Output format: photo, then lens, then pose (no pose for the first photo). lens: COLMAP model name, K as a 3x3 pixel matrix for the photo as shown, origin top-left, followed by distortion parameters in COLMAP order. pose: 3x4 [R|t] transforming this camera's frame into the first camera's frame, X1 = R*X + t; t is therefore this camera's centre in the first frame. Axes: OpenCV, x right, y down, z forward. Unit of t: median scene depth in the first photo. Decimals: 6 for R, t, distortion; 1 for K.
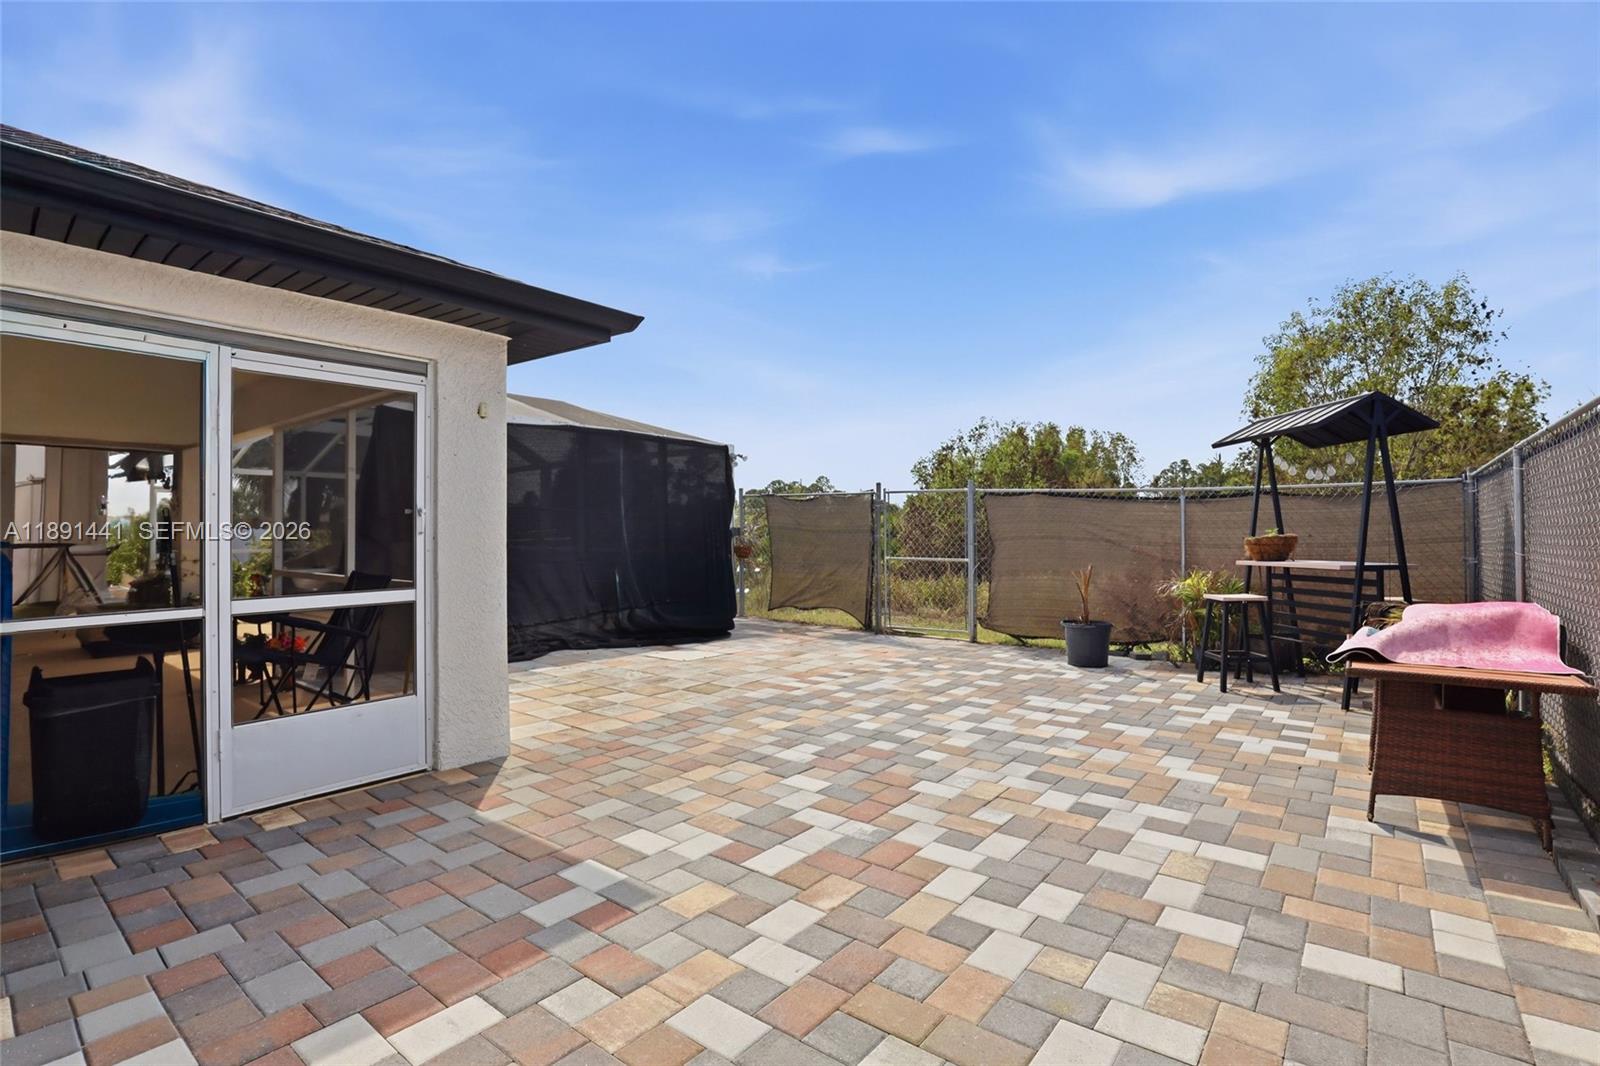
lens RADIAL K [[752.6, 0, 806.6], [0, 752.6, 532.0], [0, 0, 1]] dist [-0.016918, 0.000536]
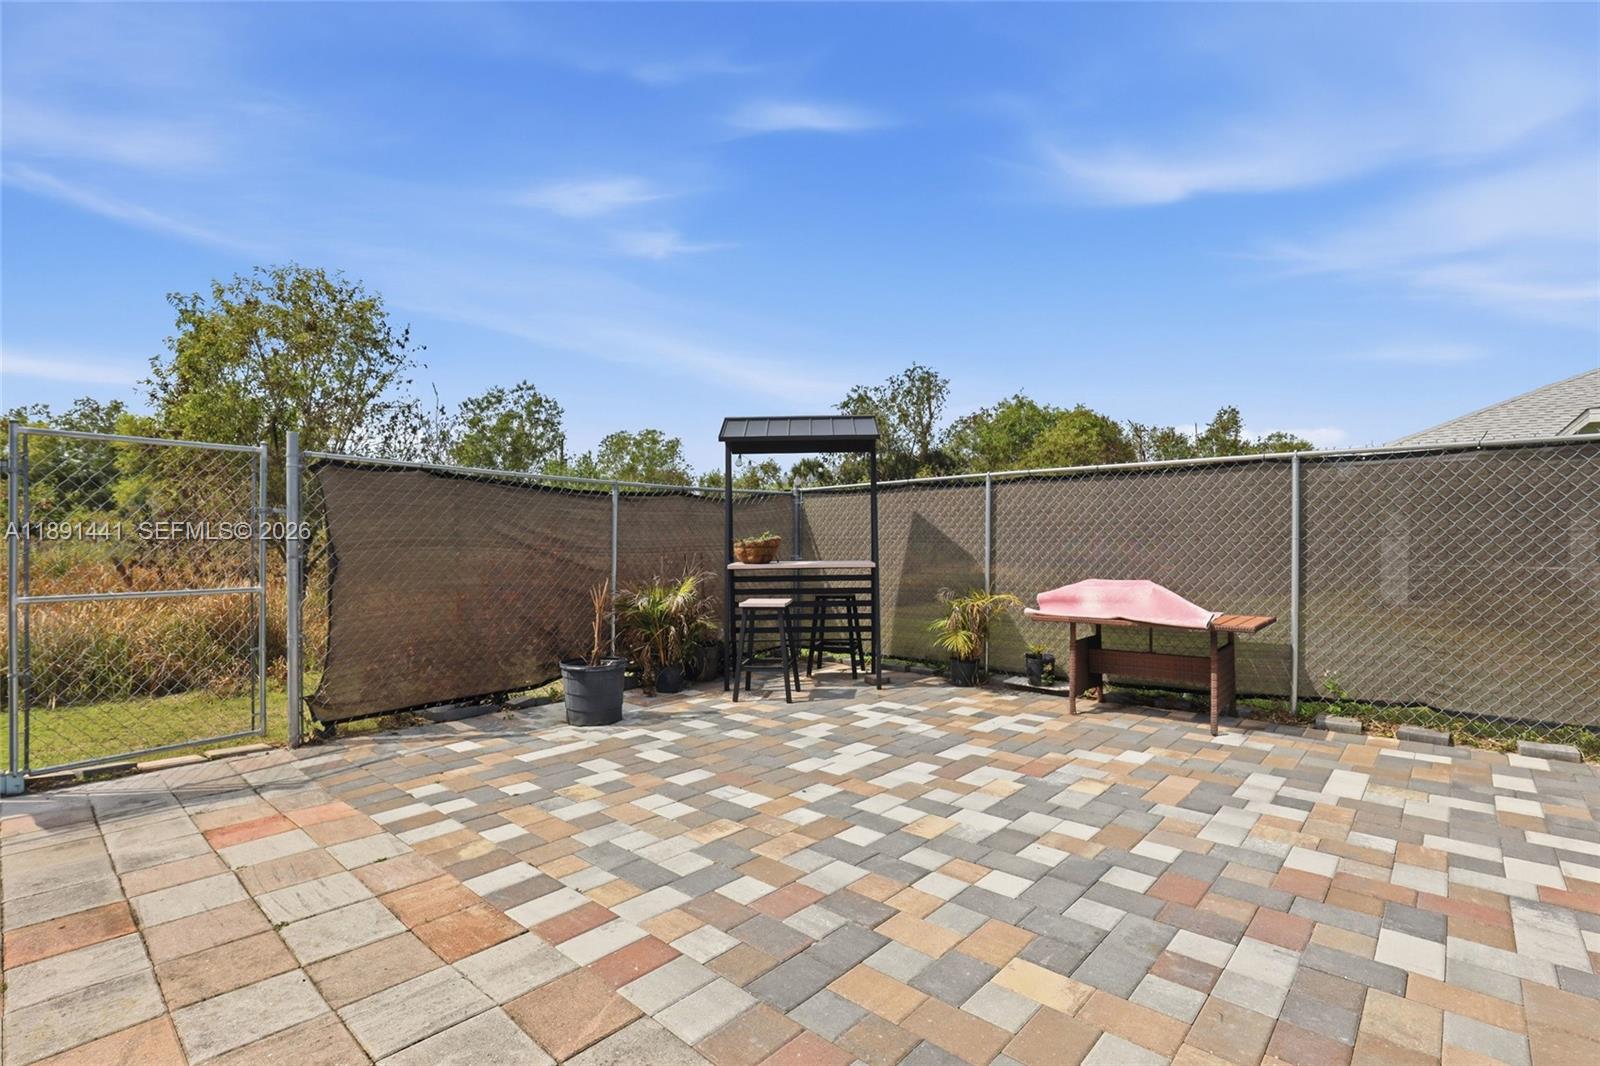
lens RADIAL K [[752.6, 0, 806.6], [0, 752.6, 532.0], [0, 0, 1]] dist [-0.016918, 0.000536]
pose [[0.063651, 0.006659, 0.997950, -0.604045], [0.006411, 0.999954, -0.007081, 0.004666], [-0.997952, 0.006848, 0.063605, 1.411360]]
